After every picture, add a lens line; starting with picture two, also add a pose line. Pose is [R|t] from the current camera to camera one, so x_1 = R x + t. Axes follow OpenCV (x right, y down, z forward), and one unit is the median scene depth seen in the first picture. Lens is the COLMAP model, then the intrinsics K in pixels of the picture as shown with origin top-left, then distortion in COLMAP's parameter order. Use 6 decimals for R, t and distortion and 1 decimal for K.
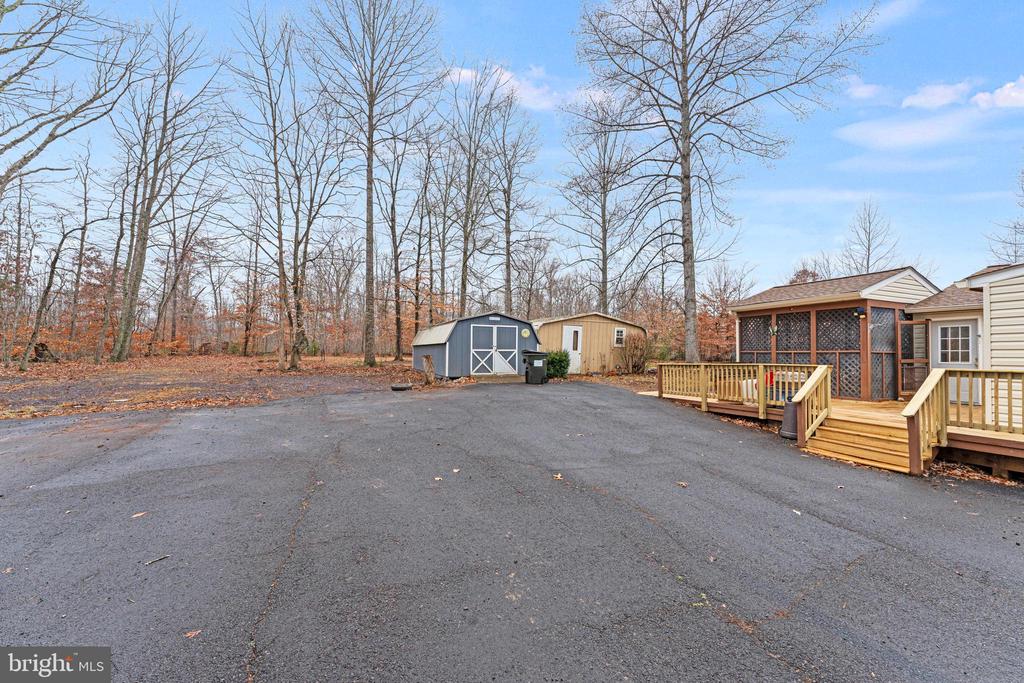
lens RADIAL K [[408.6, 0, 512.2], [0, 408.6, 344.3], [0, 0, 1]] dist [-0.000807, -0.000040]
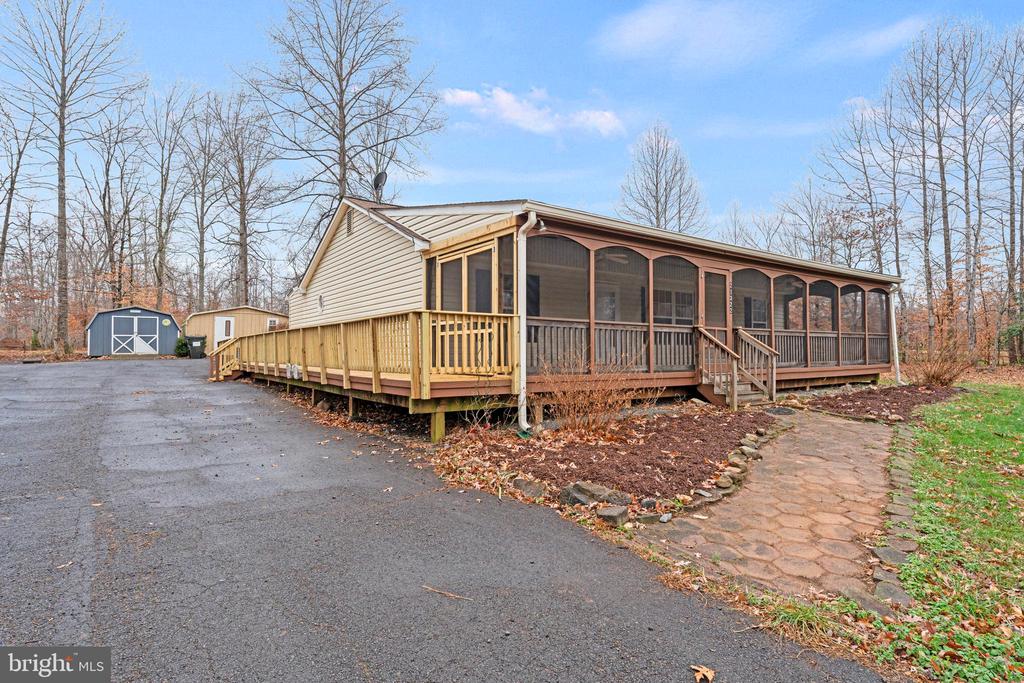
lens RADIAL K [[525.4, 0, 513.7], [0, 525.4, 341.6], [0, 0, 1]] dist [0.000389, 0.000289]
pose [[0.977823, -0.008474, 0.209263, 0.769667], [0.006473, 0.999927, 0.010245, 0.023823], [-0.209334, -0.008664, 0.977806, -0.881722]]
